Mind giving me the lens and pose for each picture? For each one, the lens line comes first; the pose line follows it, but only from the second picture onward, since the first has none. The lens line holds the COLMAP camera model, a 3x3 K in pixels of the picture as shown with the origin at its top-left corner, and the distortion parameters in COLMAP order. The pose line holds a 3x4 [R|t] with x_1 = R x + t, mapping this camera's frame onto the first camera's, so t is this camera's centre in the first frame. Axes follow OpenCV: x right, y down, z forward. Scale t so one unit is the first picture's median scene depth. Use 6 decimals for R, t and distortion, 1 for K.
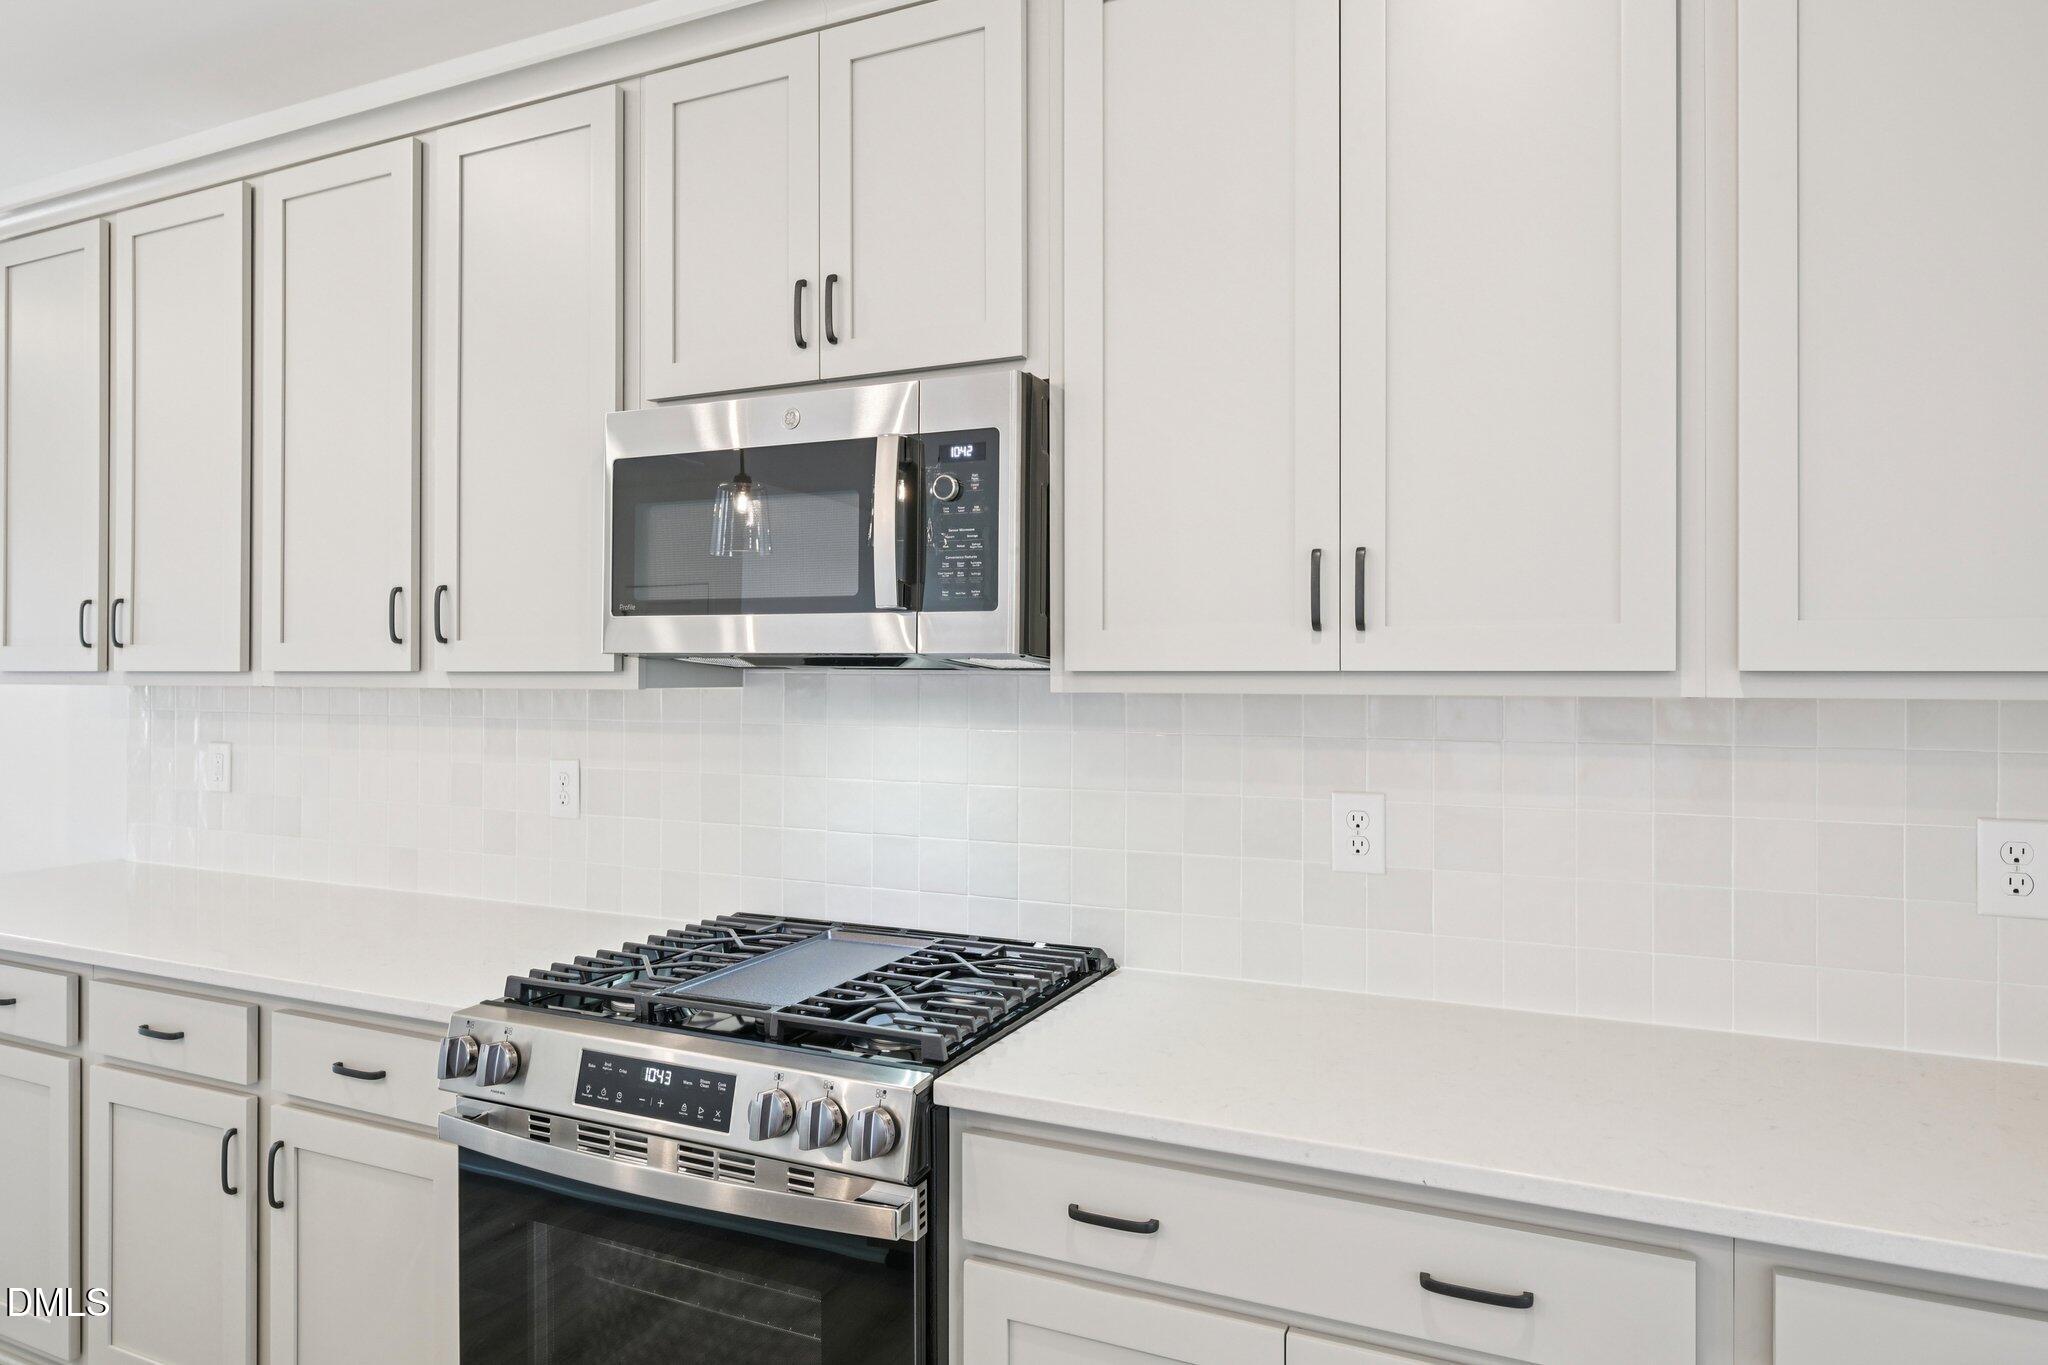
lens RADIAL K [[1245.0, 0, 1023.4], [0, 1245.0, 671.2], [0, 0, 1]] dist [0.003701, -0.000015]
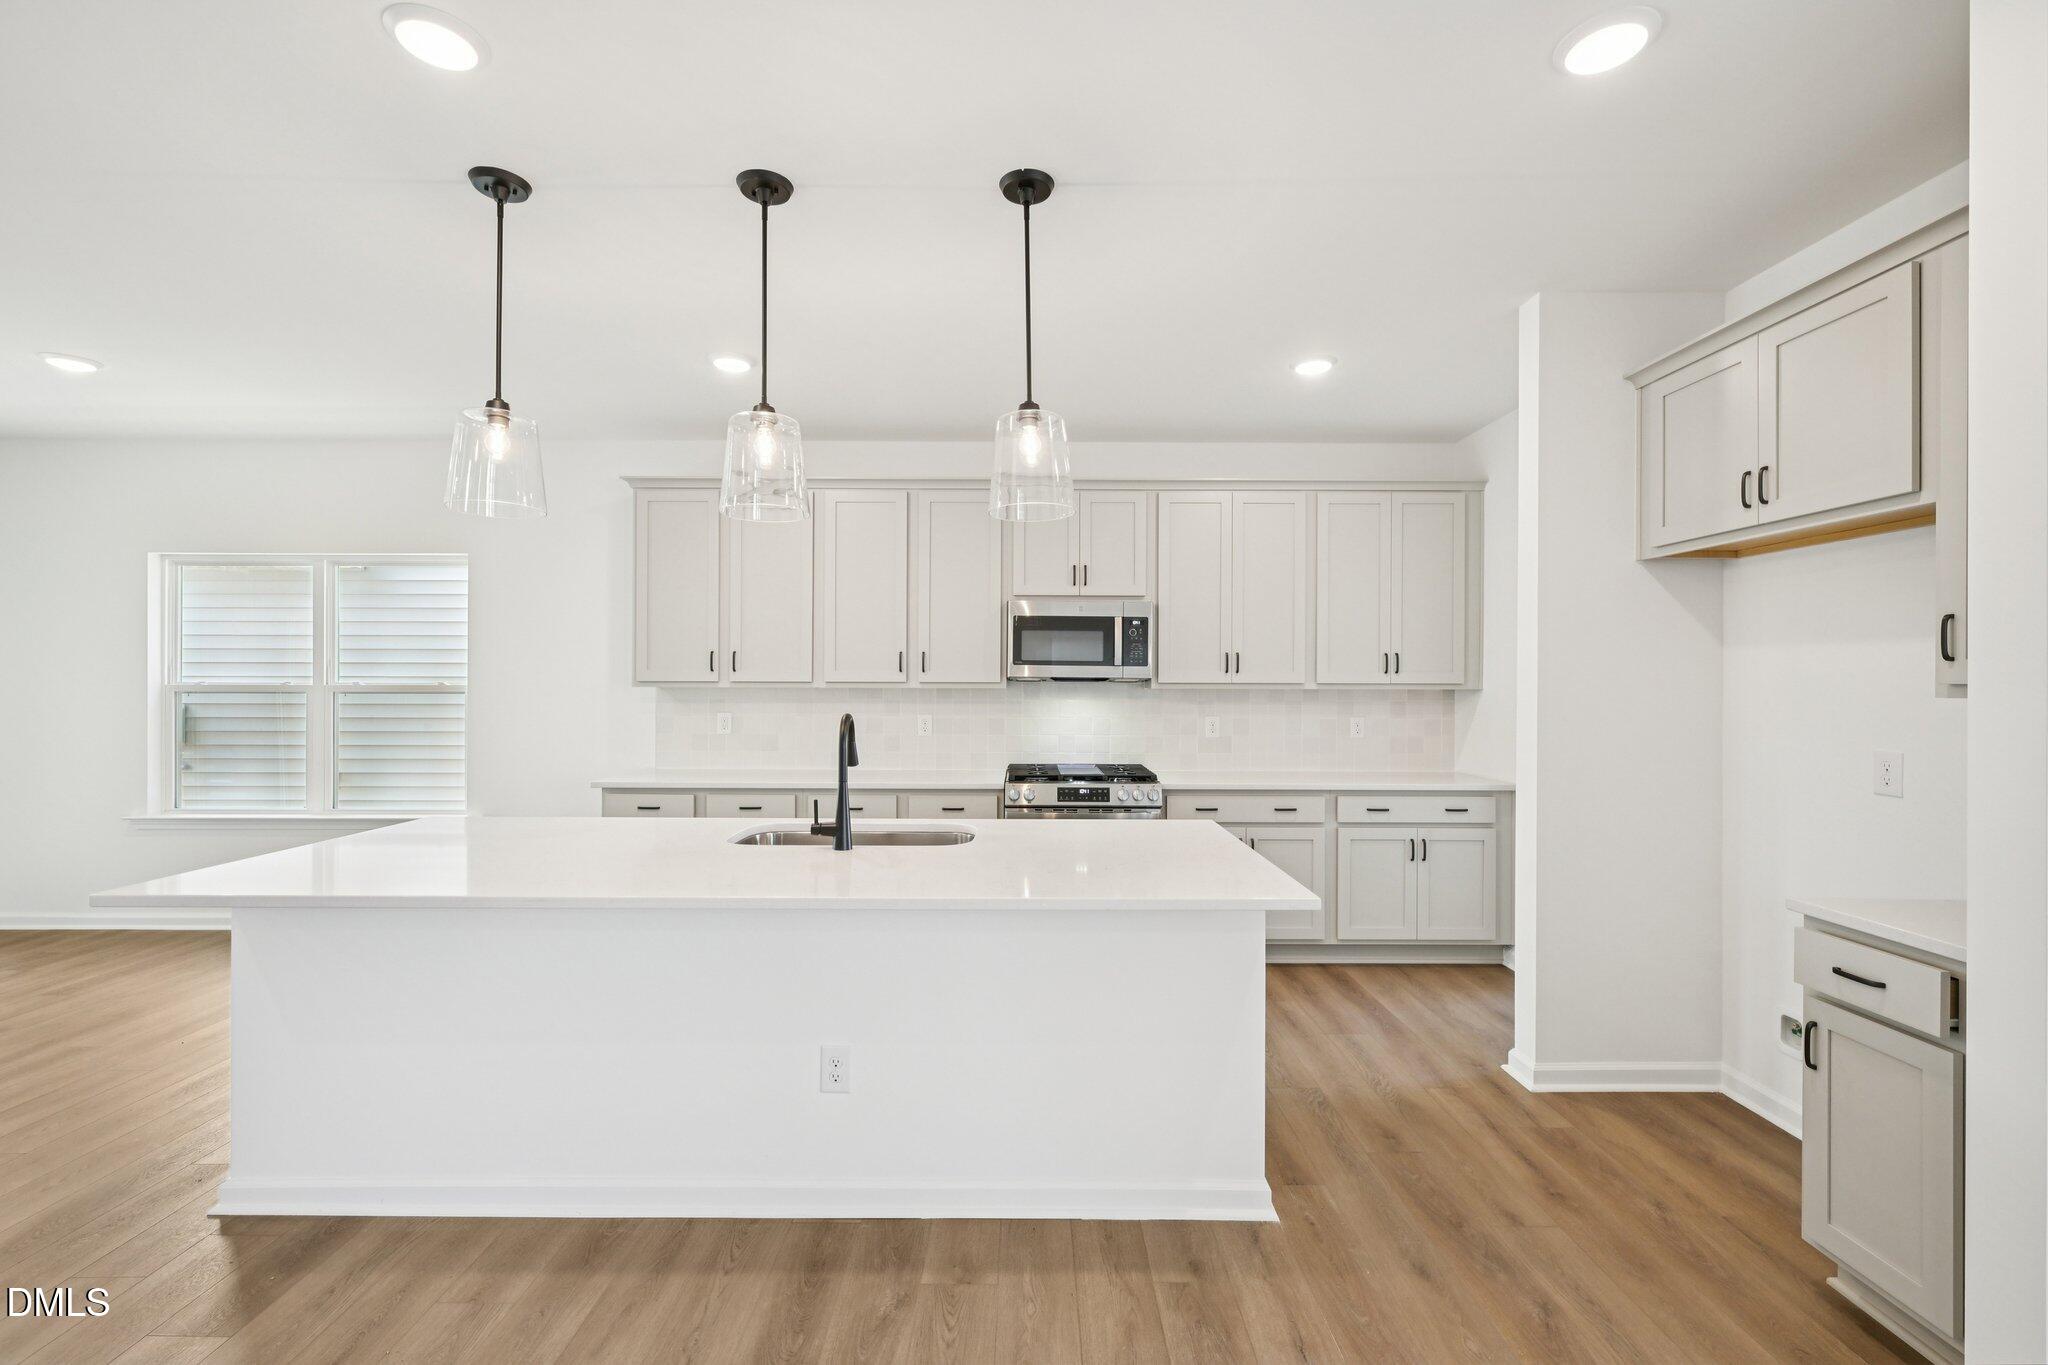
lens RADIAL K [[853.9, 0, 1021.0], [0, 853.9, 679.2], [0, 0, 1]] dist [-0.001669, -0.000003]
pose [[0.906753, 0.006146, 0.421617, -1.381876], [-0.003011, 0.999963, -0.008102, 0.011307], [-0.421651, 0.006078, 0.906738, -1.104036]]
